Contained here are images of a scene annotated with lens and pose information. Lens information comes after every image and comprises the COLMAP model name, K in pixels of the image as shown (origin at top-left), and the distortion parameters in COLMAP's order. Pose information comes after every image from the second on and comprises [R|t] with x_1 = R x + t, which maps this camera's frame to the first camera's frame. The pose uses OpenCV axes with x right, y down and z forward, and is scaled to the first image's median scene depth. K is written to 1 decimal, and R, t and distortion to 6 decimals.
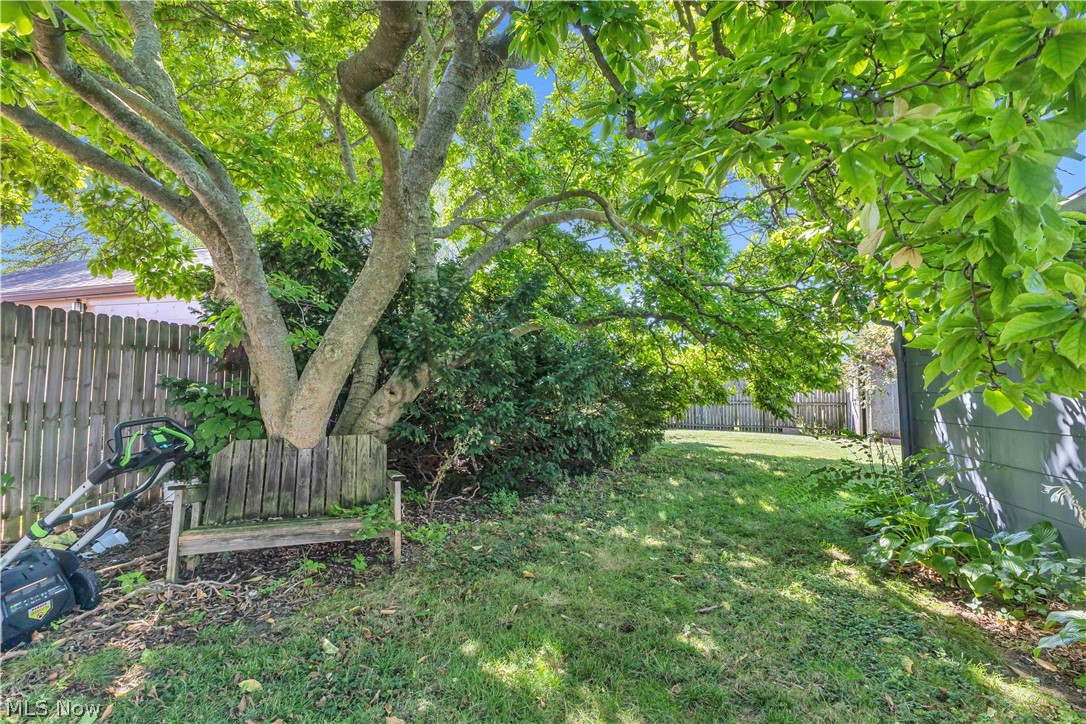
lens RADIAL K [[473.7, 0, 542.2], [0, 473.7, 359.9], [0, 0, 1]] dist [0.000383, 0.000021]
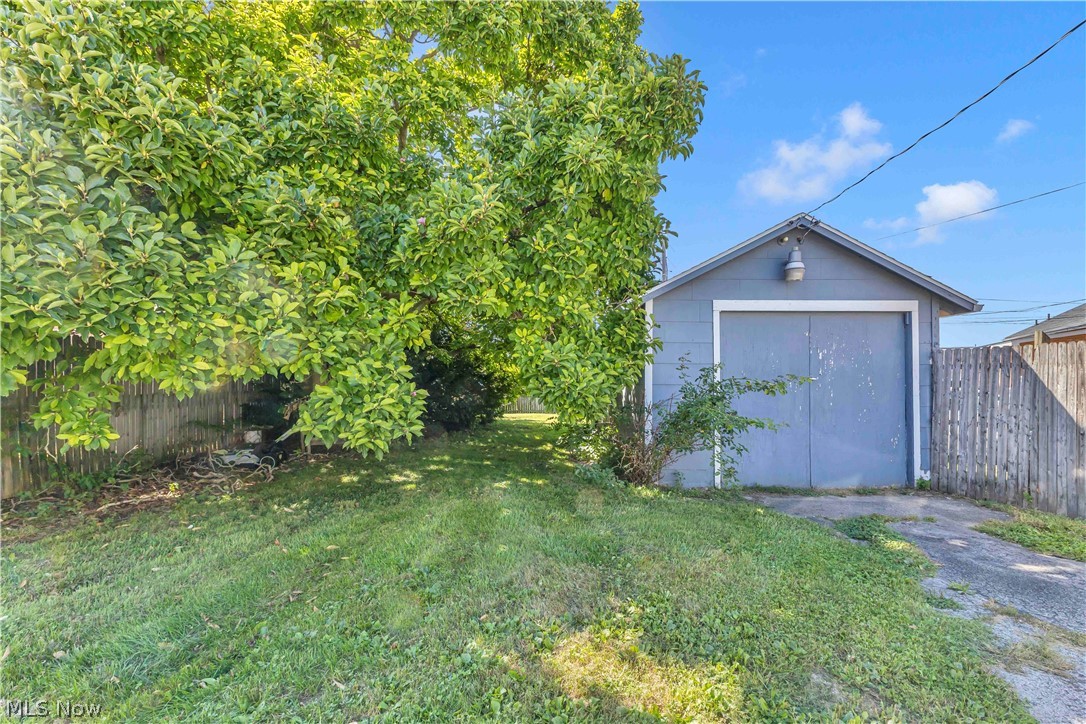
lens RADIAL K [[473.7, 0, 542.7], [0, 473.7, 365.3], [0, 0, 1]] dist [0.000383, 0.000021]
pose [[0.959945, 0.002863, 0.280174, -0.072482], [-0.001499, 0.999986, -0.005083, -0.003535], [-0.280184, 0.004460, 0.959936, -0.629021]]
